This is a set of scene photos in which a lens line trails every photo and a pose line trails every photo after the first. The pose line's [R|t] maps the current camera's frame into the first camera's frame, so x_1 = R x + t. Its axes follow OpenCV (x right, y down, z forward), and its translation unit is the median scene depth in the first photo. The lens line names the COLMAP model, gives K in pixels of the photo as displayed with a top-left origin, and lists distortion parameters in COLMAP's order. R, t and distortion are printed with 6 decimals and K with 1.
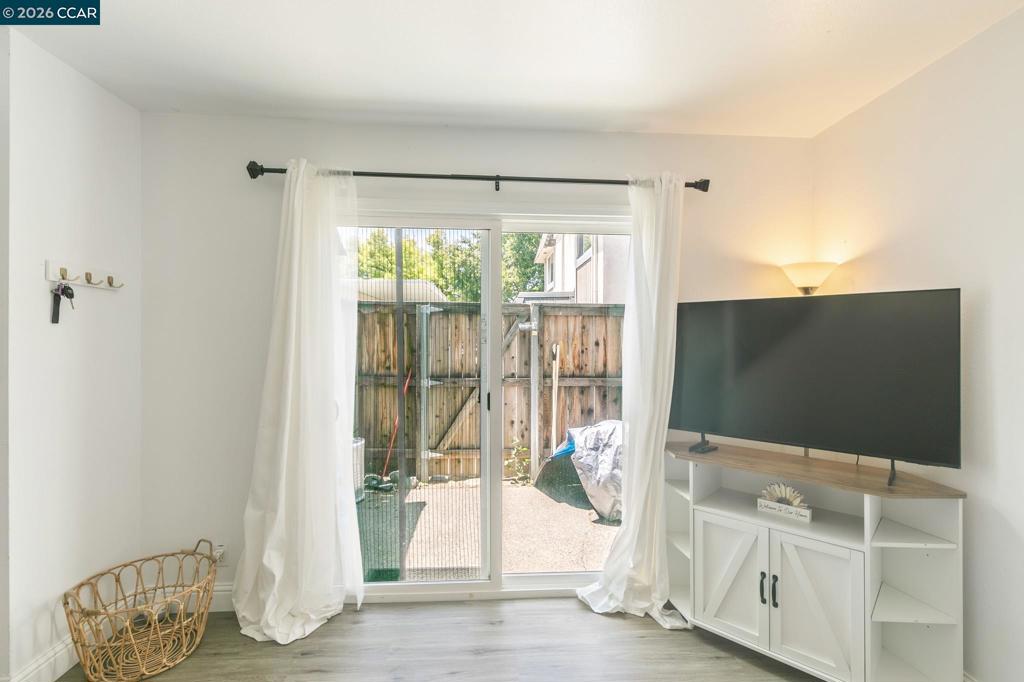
lens RADIAL K [[470.4, 0, 512.8], [0, 470.4, 345.2], [0, 0, 1]] dist [0.002958, 0.000488]
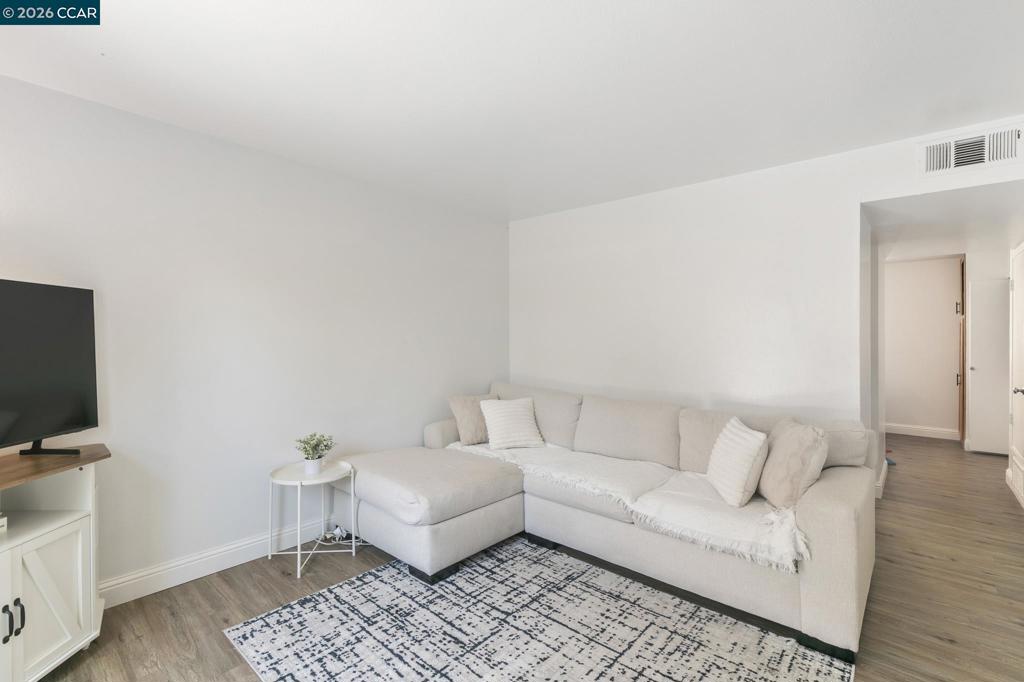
lens RADIAL K [[459.8, 0, 520.3], [0, 459.8, 331.9], [0, 0, 1]] dist [0.000973, -0.000194]
pose [[-0.709332, 0.000543, 0.704875, -0.547963], [-0.004254, 0.999978, -0.005051, -0.002729], [-0.704862, -0.006581, -0.709314, 0.740524]]
